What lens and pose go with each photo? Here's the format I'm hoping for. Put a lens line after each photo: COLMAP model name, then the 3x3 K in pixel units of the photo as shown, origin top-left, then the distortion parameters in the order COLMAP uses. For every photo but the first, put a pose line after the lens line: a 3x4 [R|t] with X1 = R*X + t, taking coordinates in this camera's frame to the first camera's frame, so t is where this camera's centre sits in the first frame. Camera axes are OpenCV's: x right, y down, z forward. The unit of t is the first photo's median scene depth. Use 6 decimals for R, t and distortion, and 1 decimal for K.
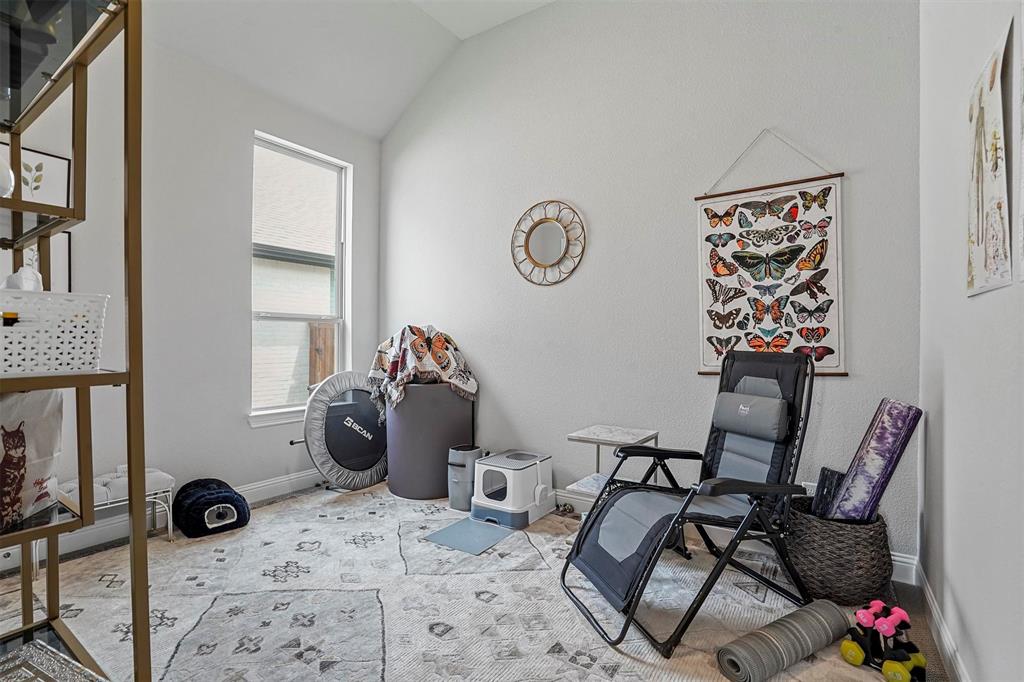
lens RADIAL K [[475.9, 0, 513.4], [0, 475.9, 341.4], [0, 0, 1]] dist [-0.056134, 0.020376]
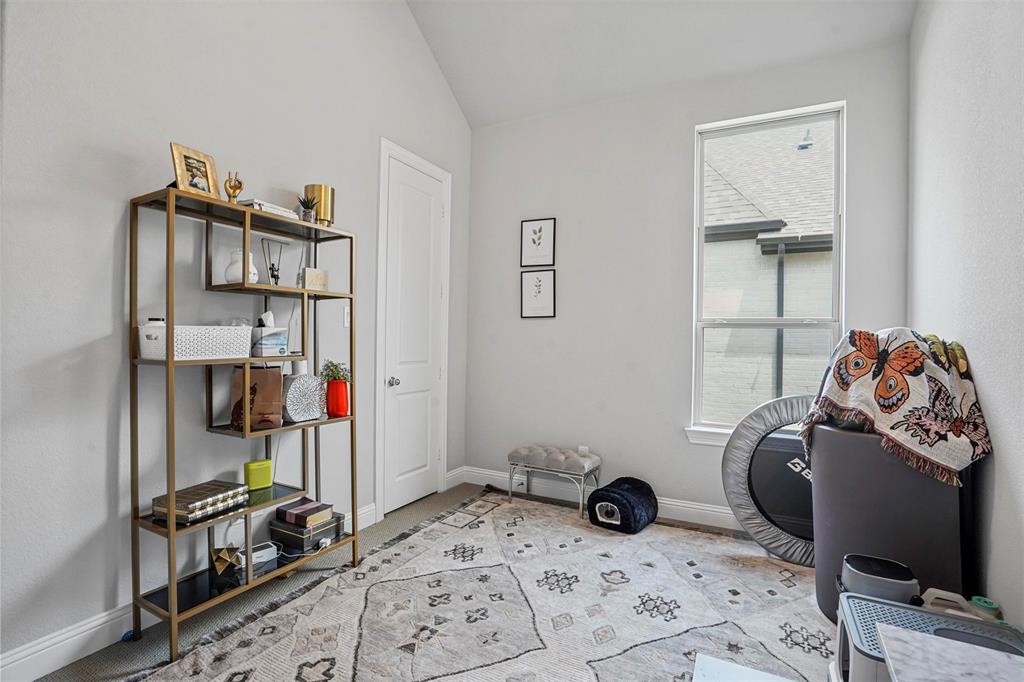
lens RADIAL K [[475.9, 0, 513.4], [0, 475.9, 341.4], [0, 0, 1]] dist [-0.056134, 0.020376]
pose [[0.109343, 0.000241, -0.994004, 0.341721], [-0.018759, 0.999822, -0.001822, -0.010418], [0.993827, 0.018846, 0.109328, 0.535836]]
